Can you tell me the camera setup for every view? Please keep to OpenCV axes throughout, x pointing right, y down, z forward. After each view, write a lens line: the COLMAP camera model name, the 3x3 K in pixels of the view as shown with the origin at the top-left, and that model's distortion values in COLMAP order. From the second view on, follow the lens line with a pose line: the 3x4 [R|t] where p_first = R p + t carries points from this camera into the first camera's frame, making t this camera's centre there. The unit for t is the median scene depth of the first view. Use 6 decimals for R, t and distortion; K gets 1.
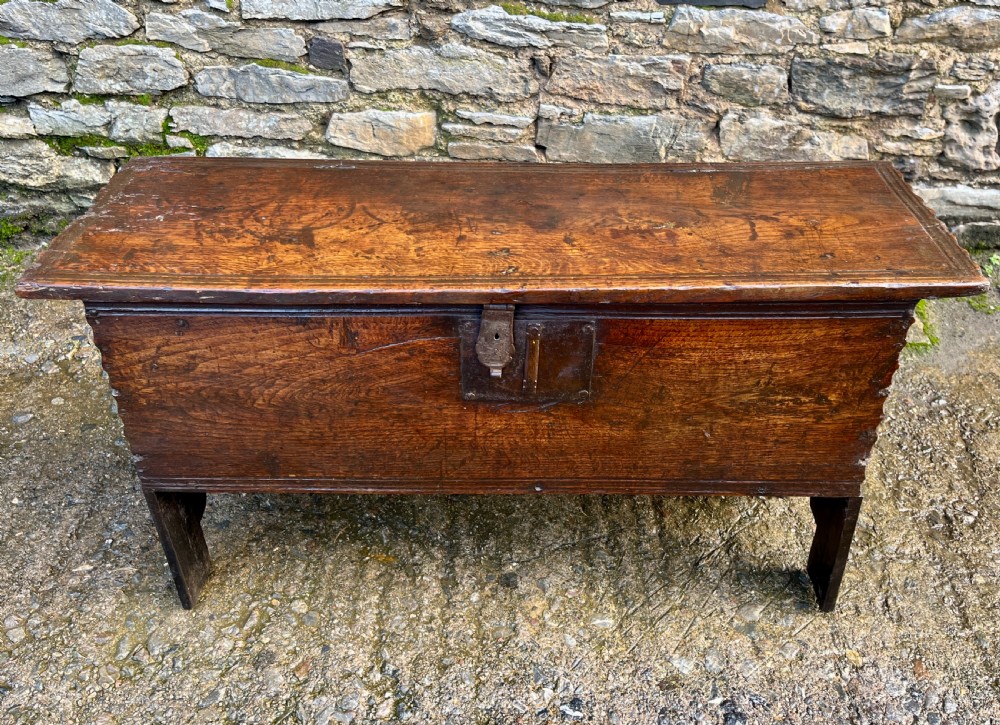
lens RADIAL K [[832.1, 0, 506.9], [0, 832.1, 314.7], [0, 0, 1]] dist [0.039223, -0.026973]
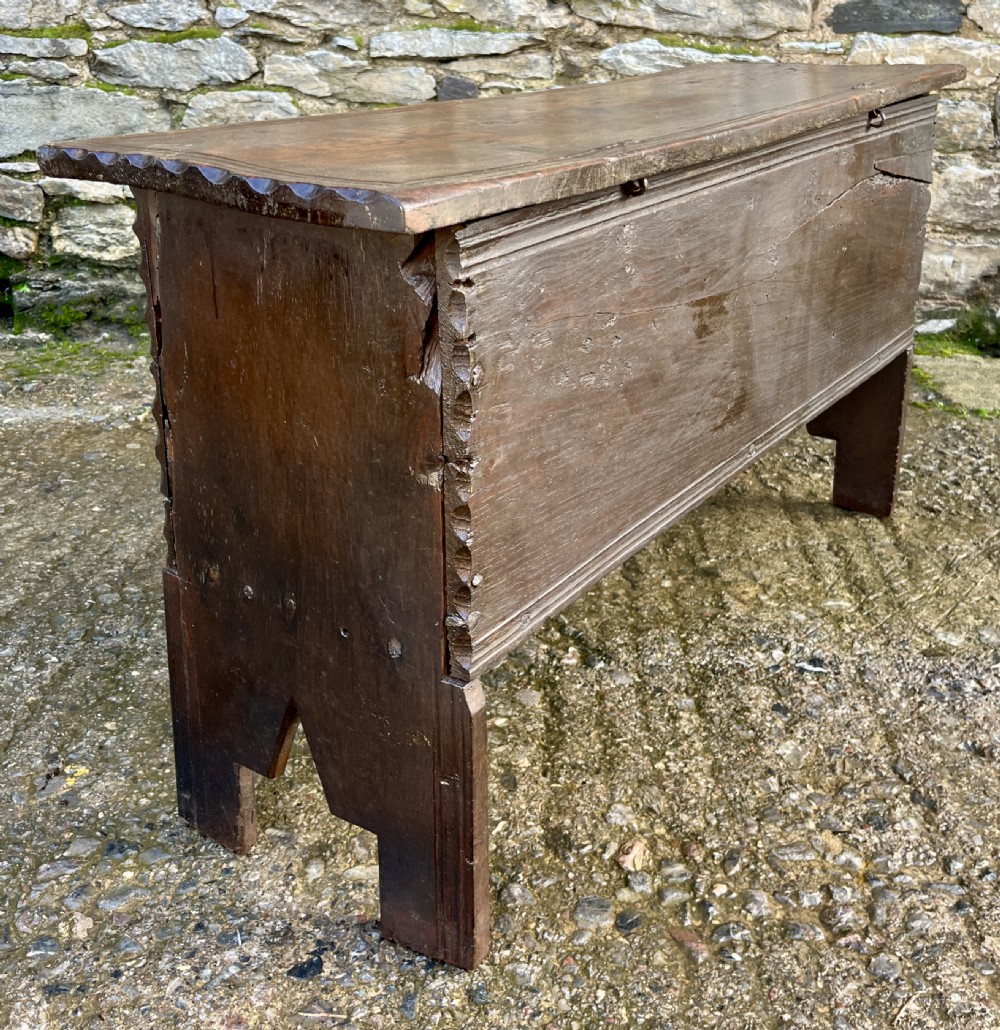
lens RADIAL K [[1142.7, 0, 478.2], [0, 1142.7, 399.4], [0, 0, 1]] dist [0.010875, 0.000000]
pose [[0.996976, 0.006214, -0.077457, -0.099773], [-0.028626, 0.956066, -0.291752, 0.367160], [0.072241, 0.293087, 0.953353, -0.072466]]
